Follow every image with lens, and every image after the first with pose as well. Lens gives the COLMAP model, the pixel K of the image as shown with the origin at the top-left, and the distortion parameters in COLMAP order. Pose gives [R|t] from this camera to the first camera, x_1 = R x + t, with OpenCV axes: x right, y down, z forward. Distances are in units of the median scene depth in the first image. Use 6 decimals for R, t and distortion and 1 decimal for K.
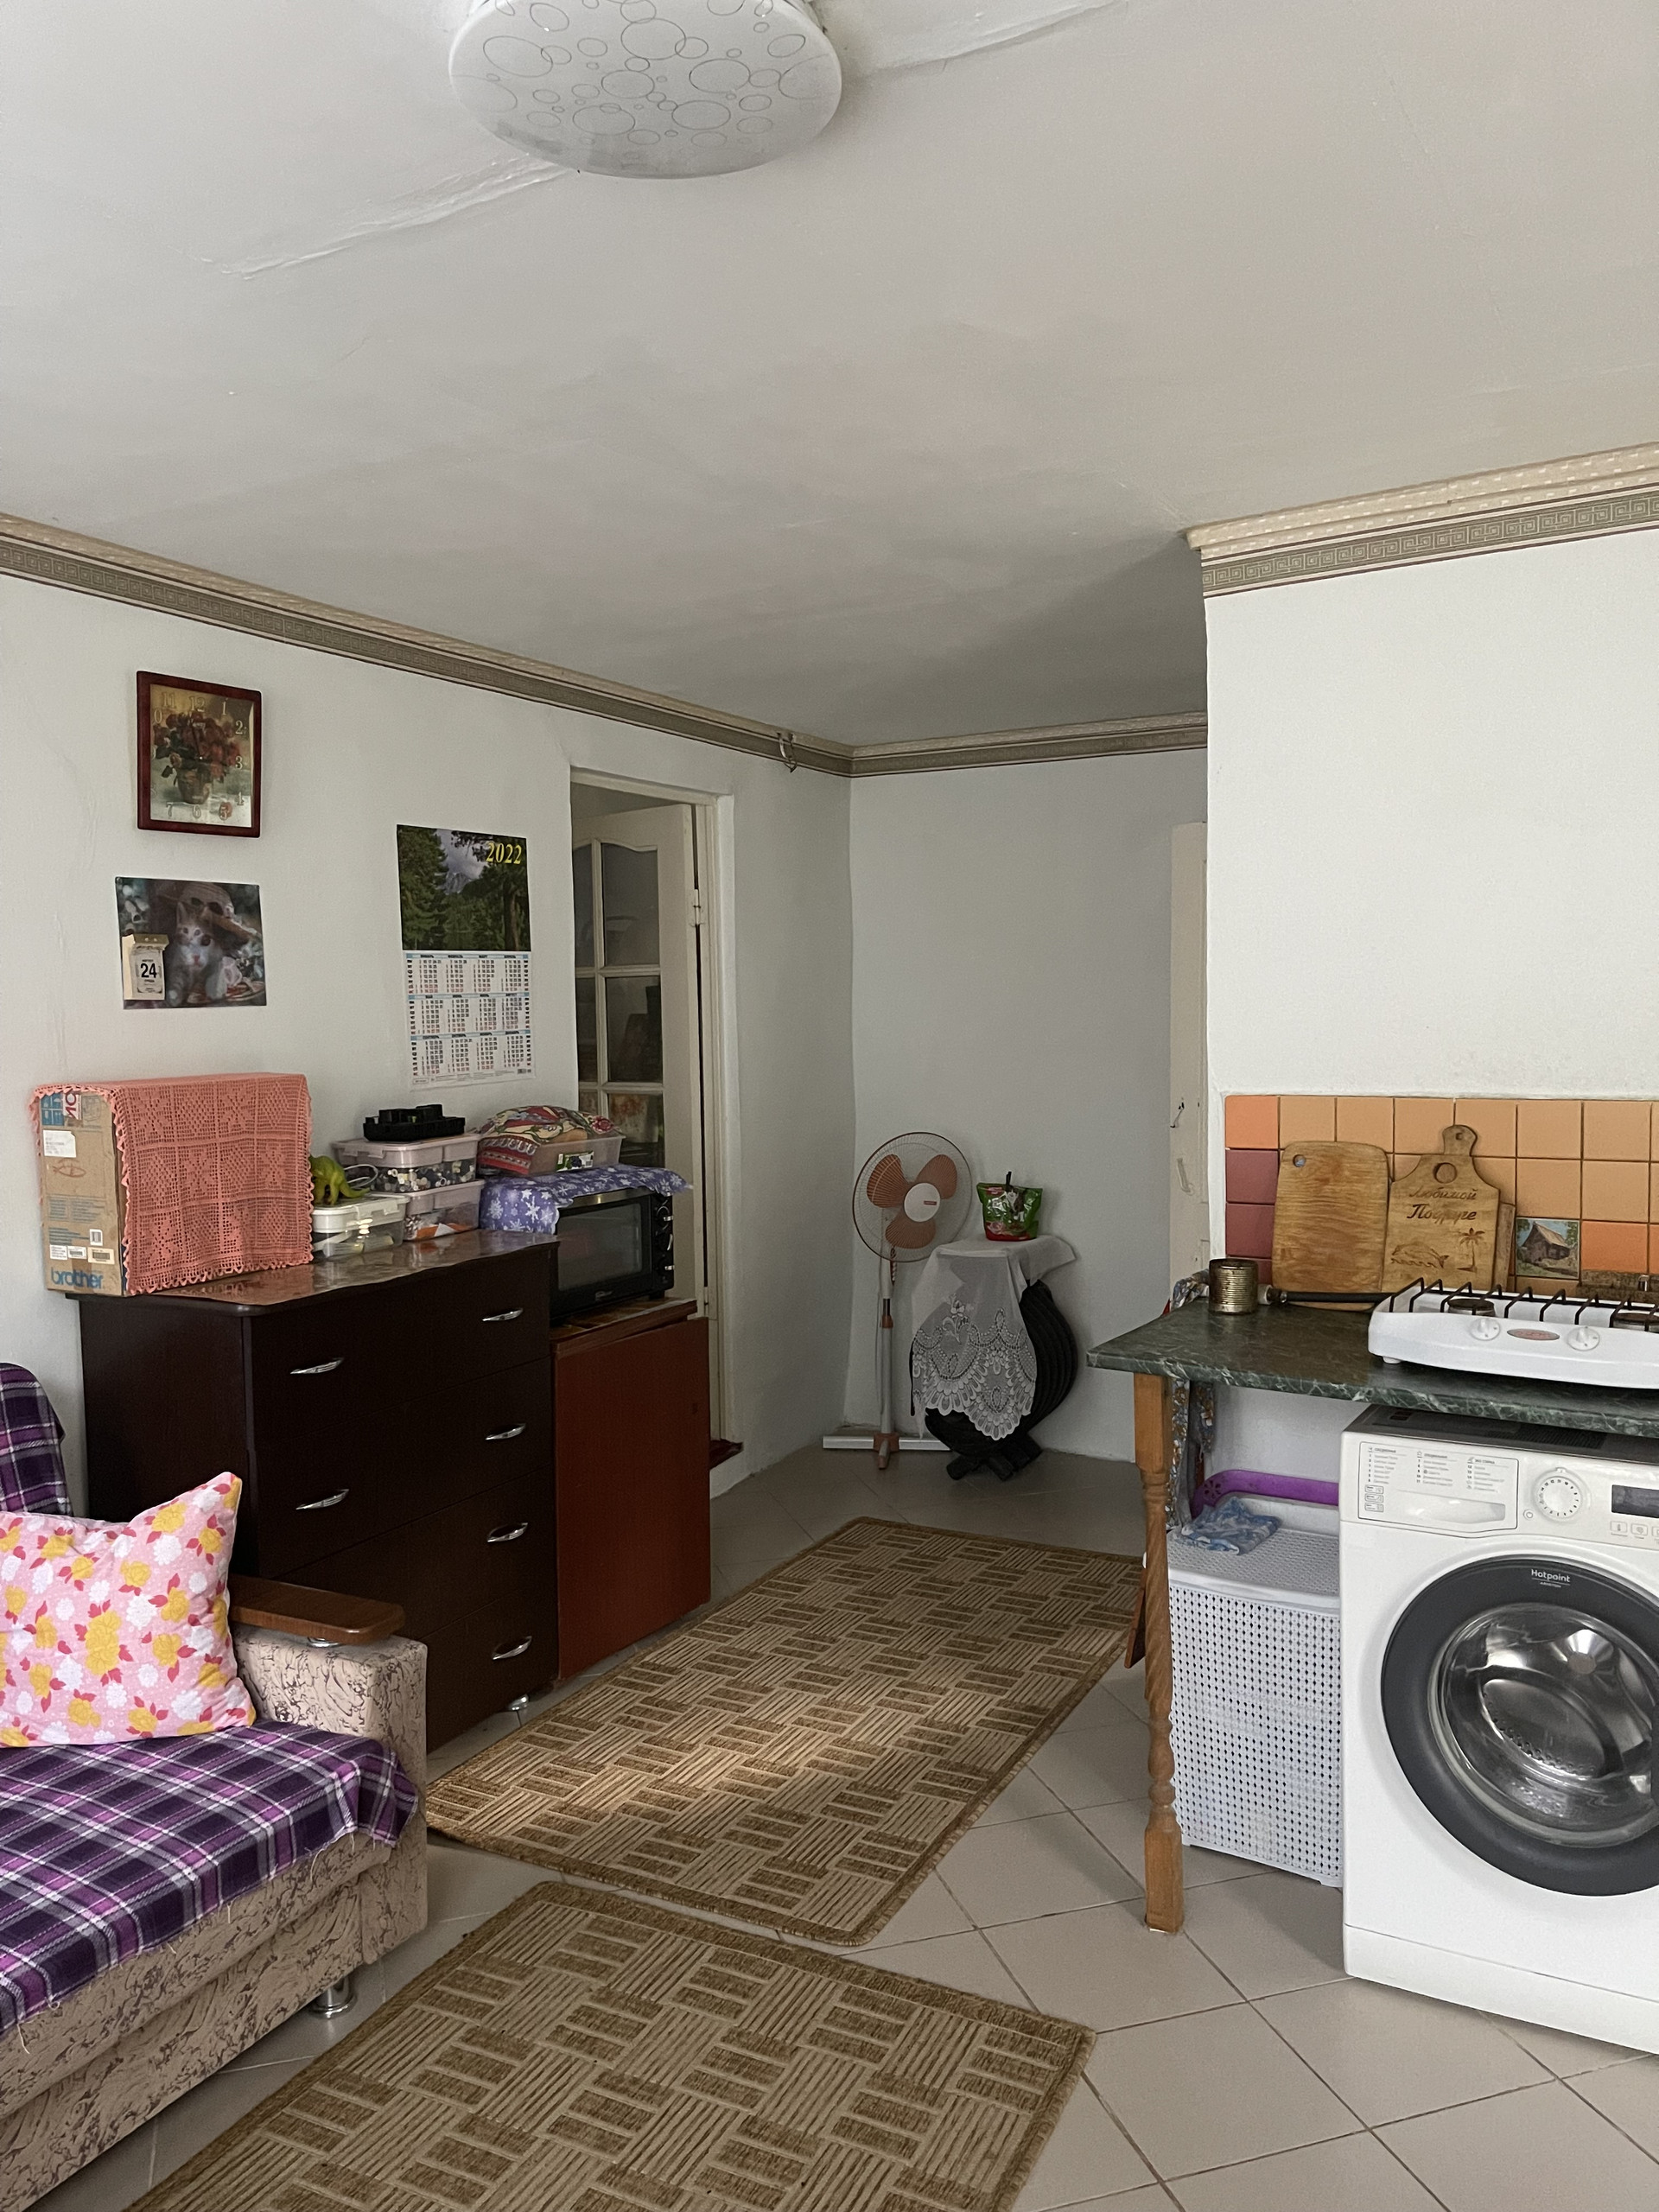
lens RADIAL K [[1668.3, 0, 828.0], [0, 1668.3, 1115.0], [0, 0, 1]] dist [0.064132, -0.077764]
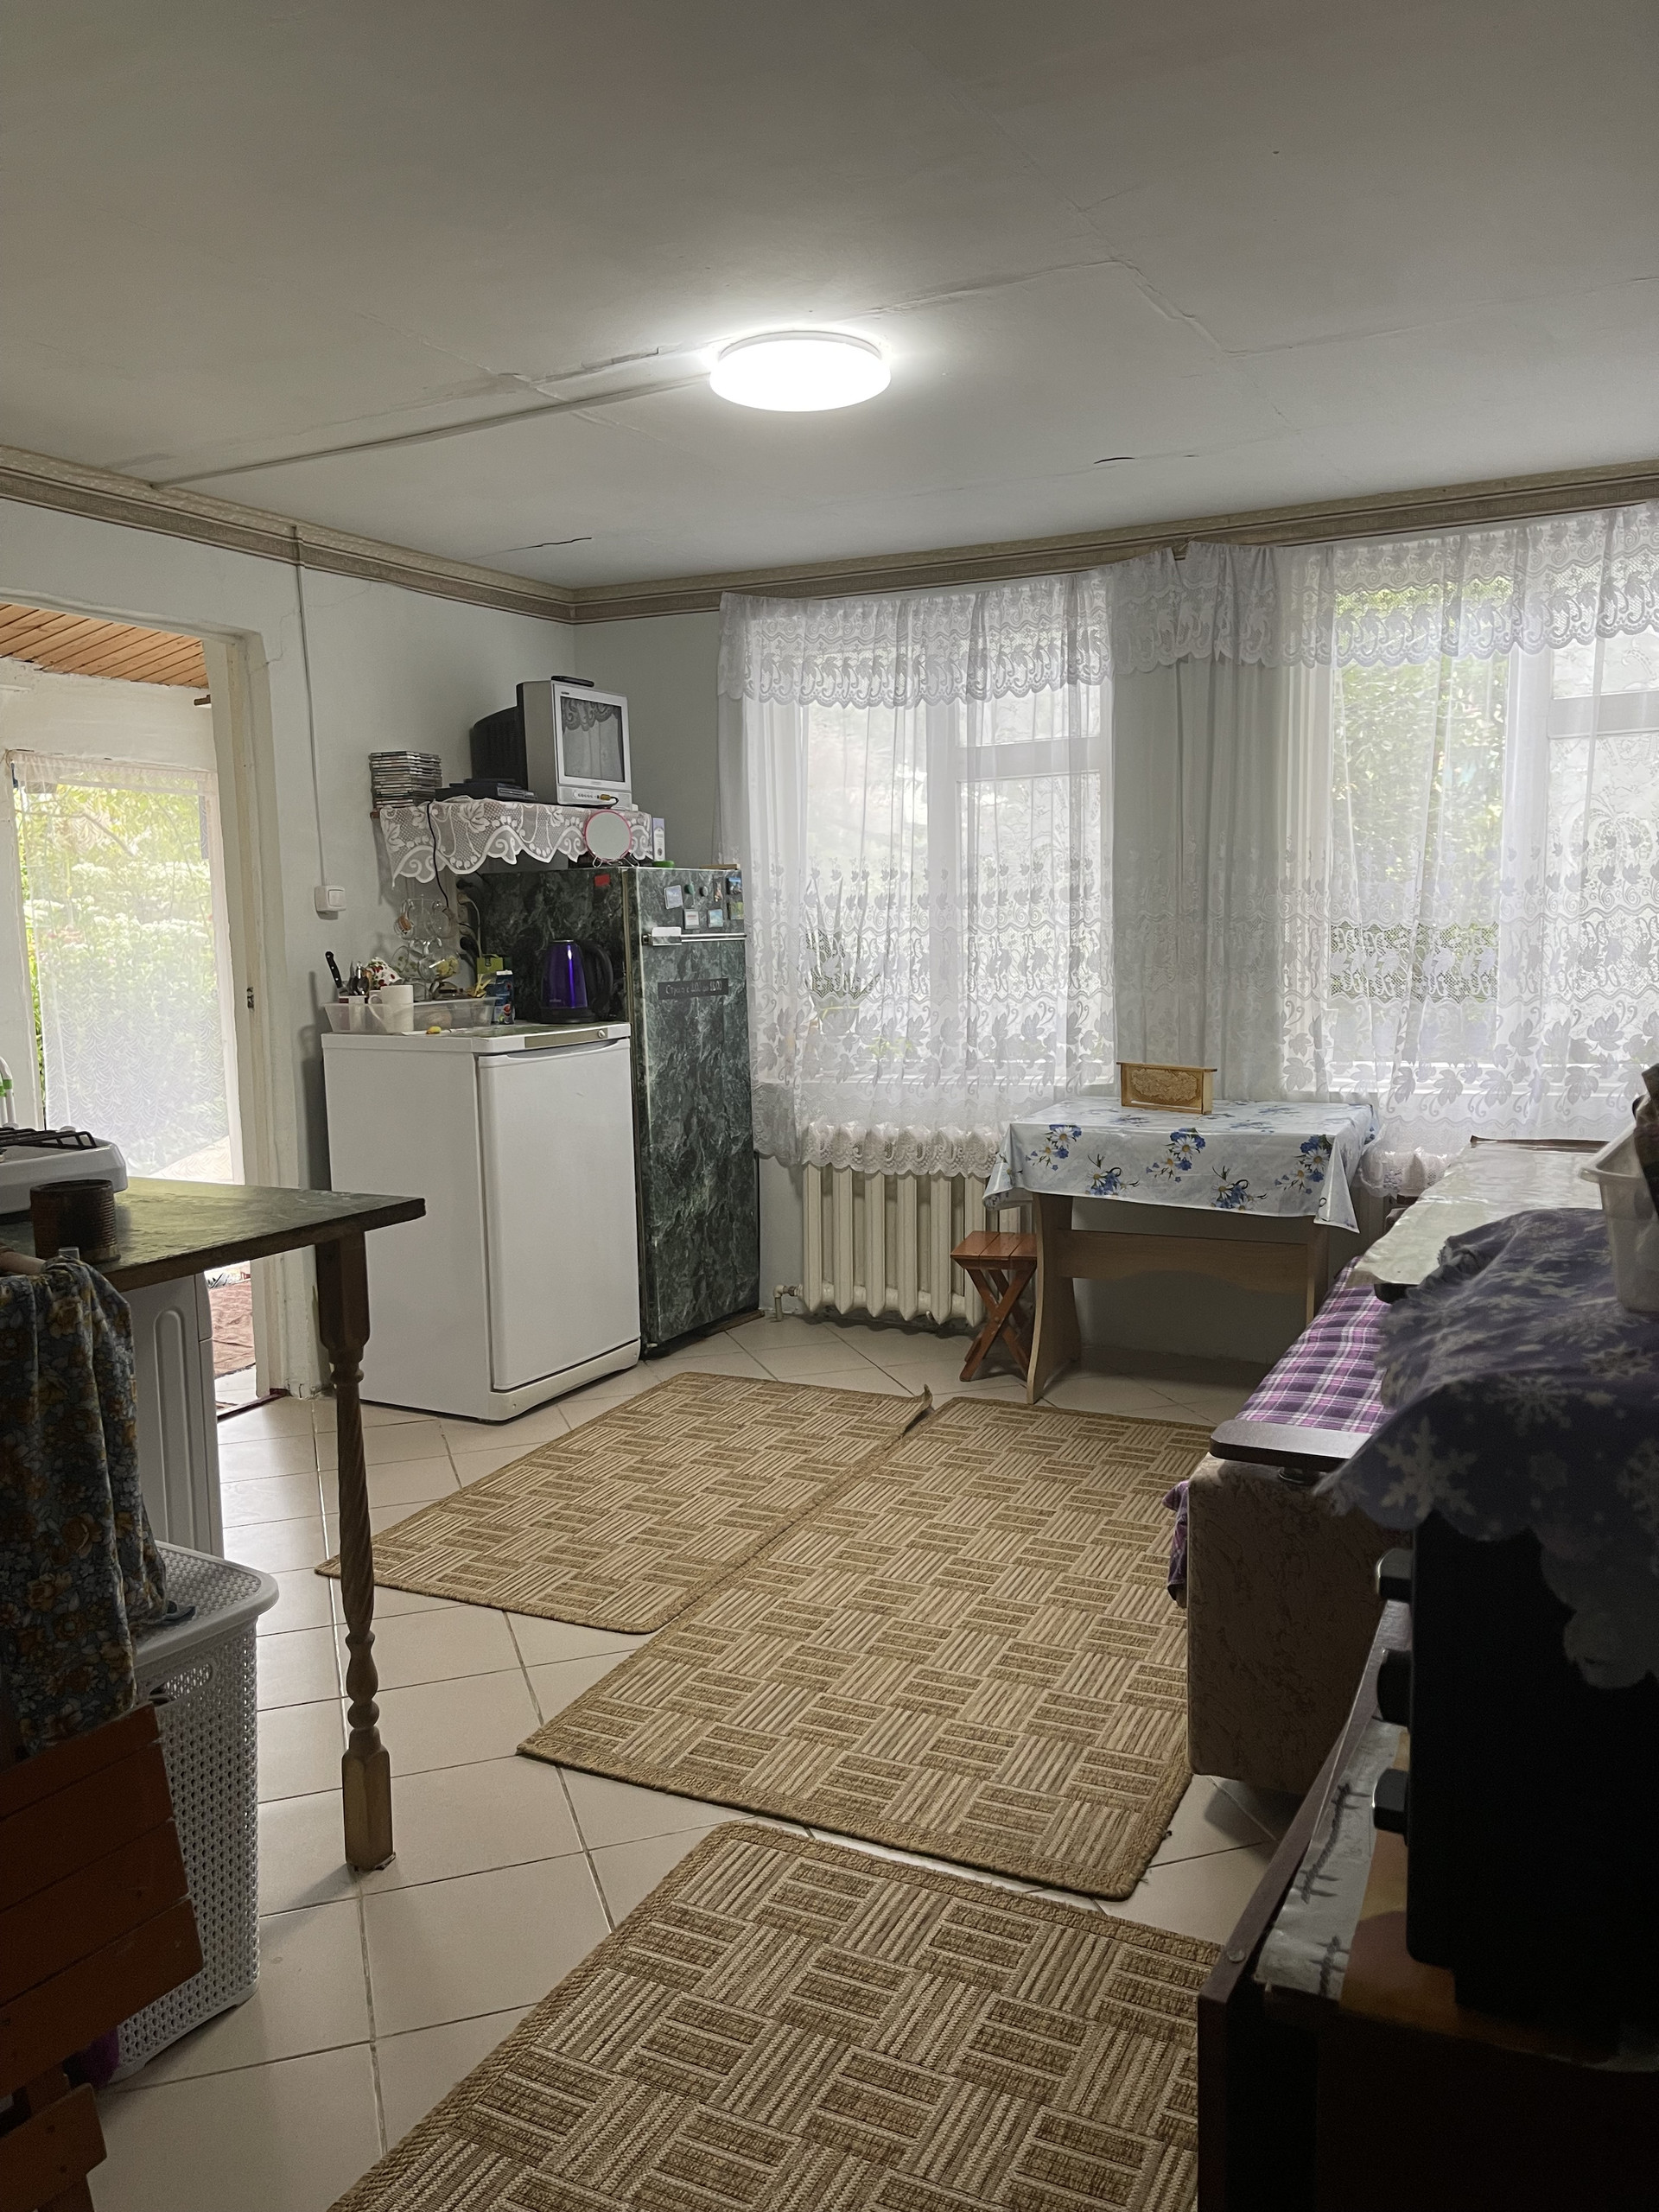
lens RADIAL K [[1668.3, 0, 828.0], [0, 1668.3, 1115.0], [0, 0, 1]] dist [0.064132, -0.077764]
pose [[-0.999257, 0.034389, -0.017385, -0.039247], [0.030346, 0.980347, 0.194933, -0.066865], [0.023747, 0.194261, -0.980662, 2.015497]]
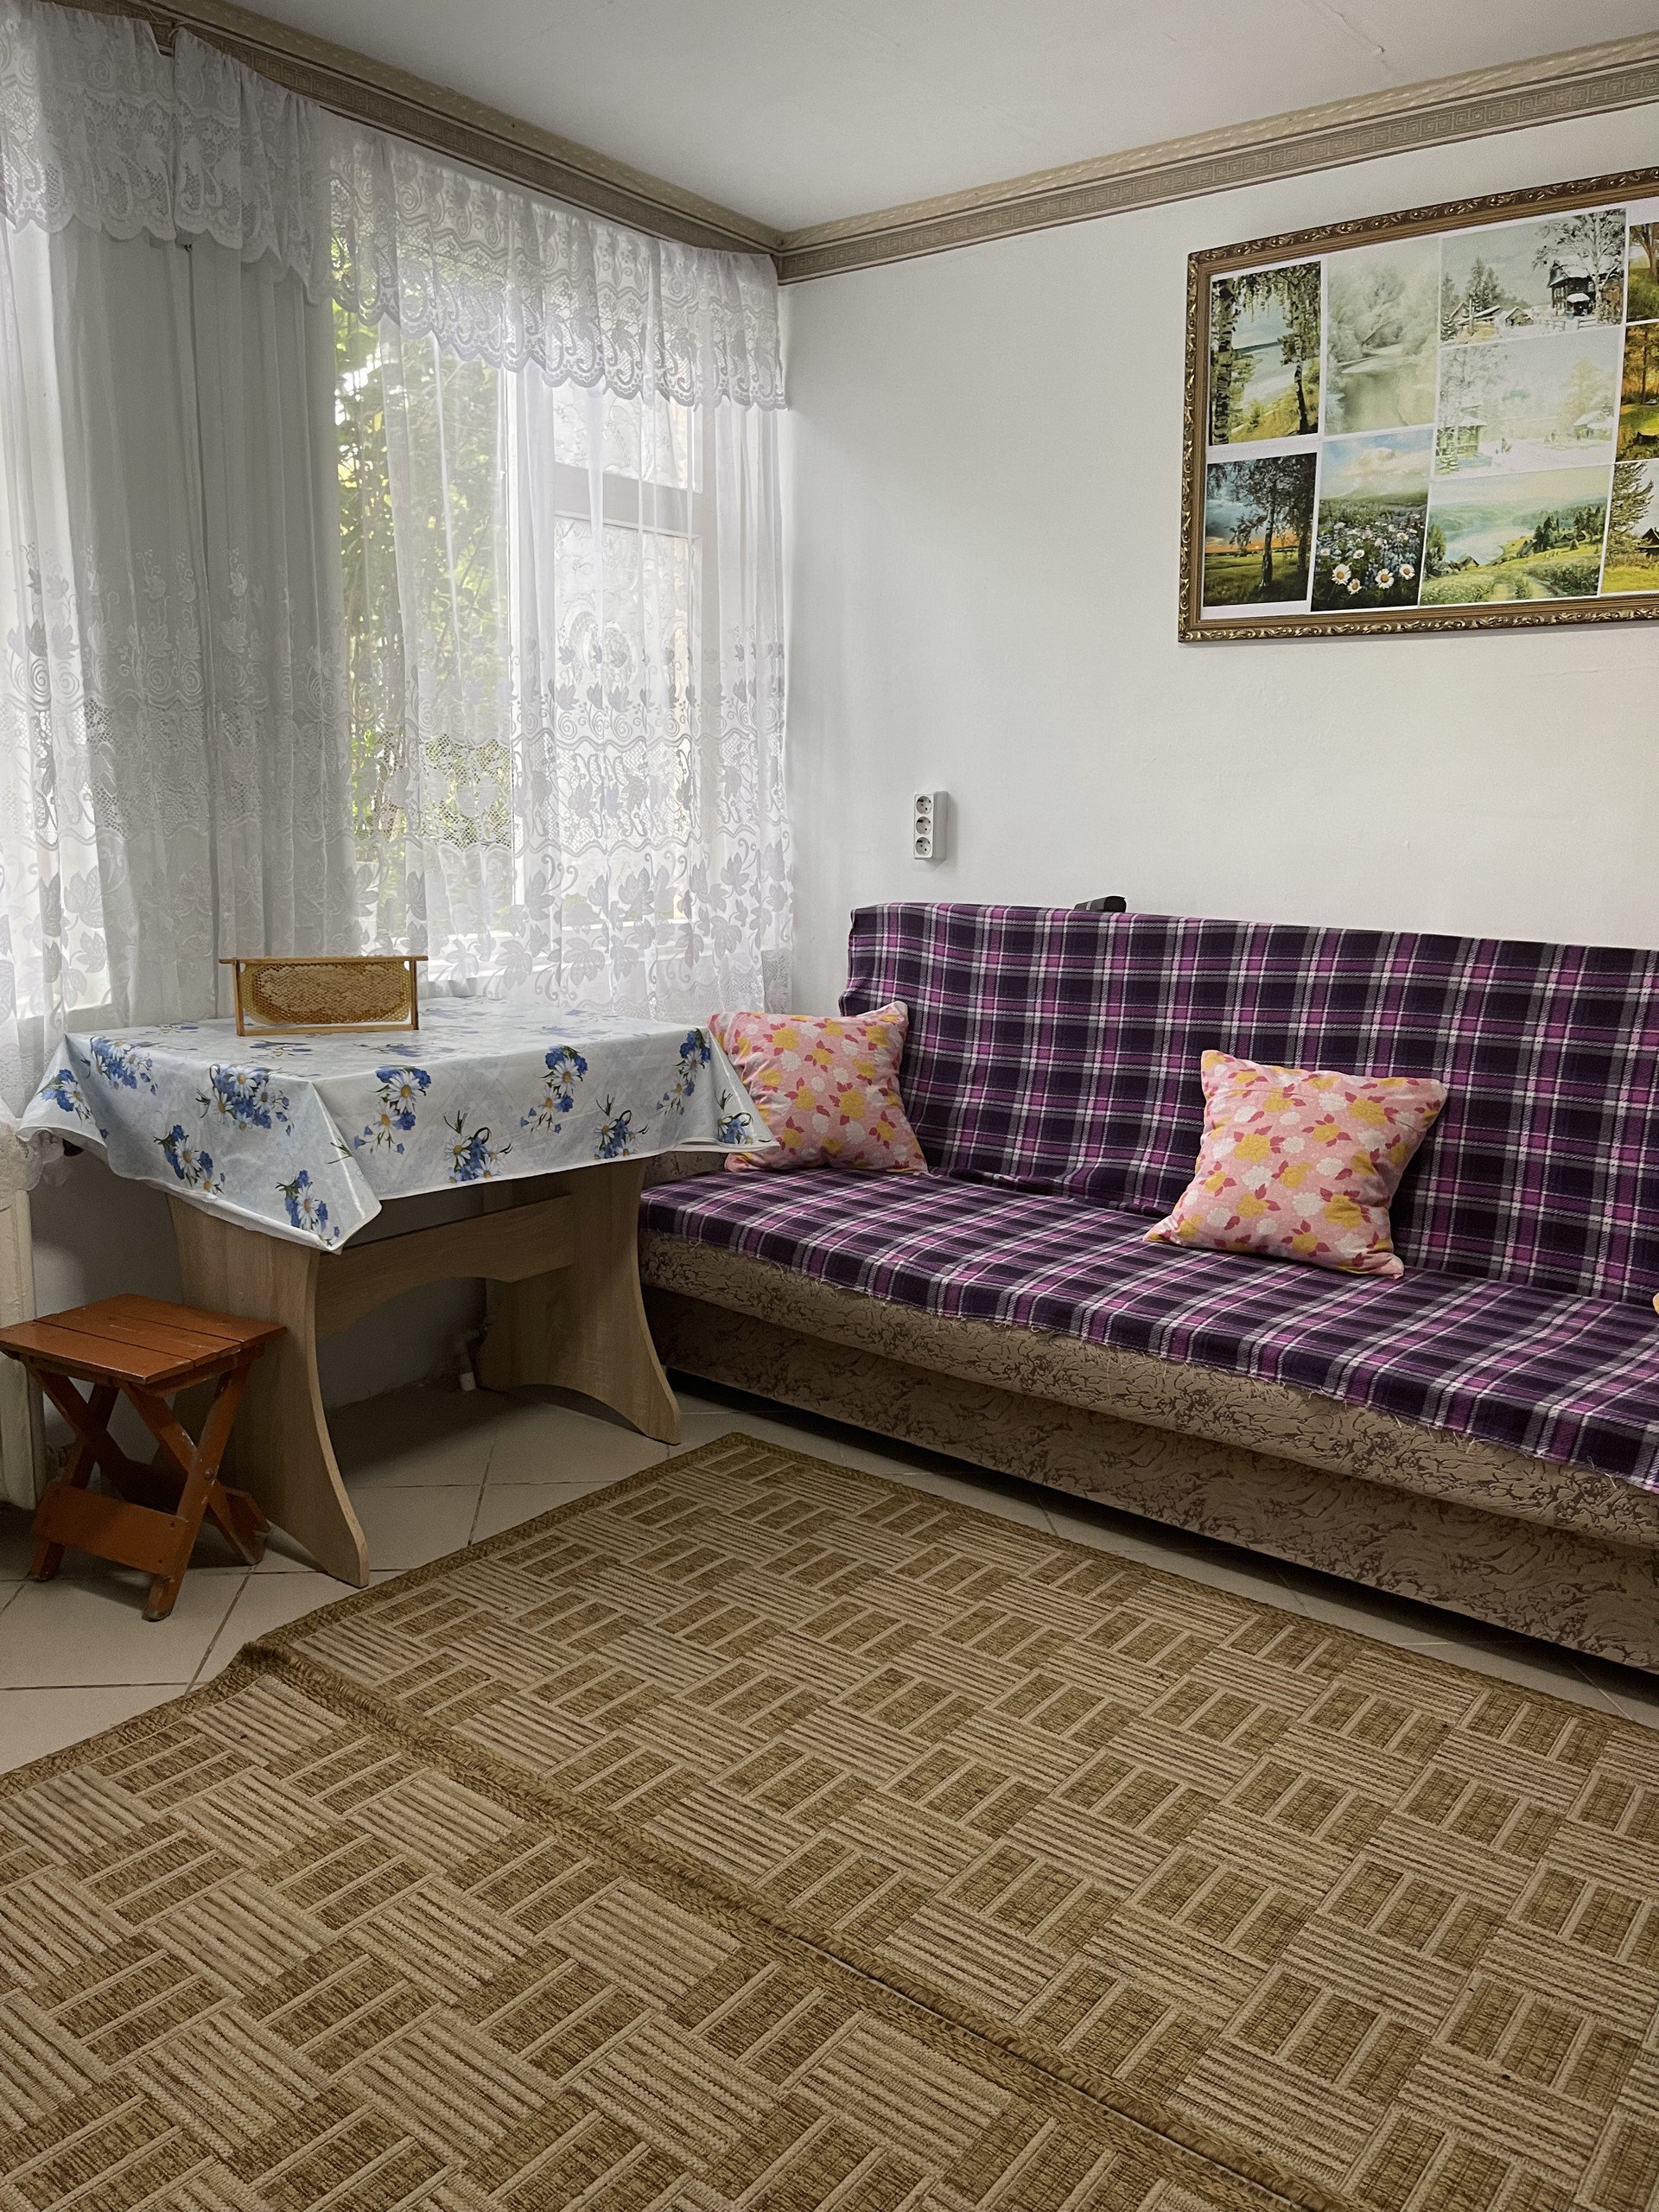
lens RADIAL K [[1668.3, 0, 828.0], [0, 1668.3, 1115.0], [0, 0, 1]] dist [0.064132, -0.077764]
pose [[-0.195122, 0.185252, -0.963125, 0.580508], [-0.086697, 0.974898, 0.205081, 0.099767], [0.976940, 0.123516, -0.174163, 0.703018]]
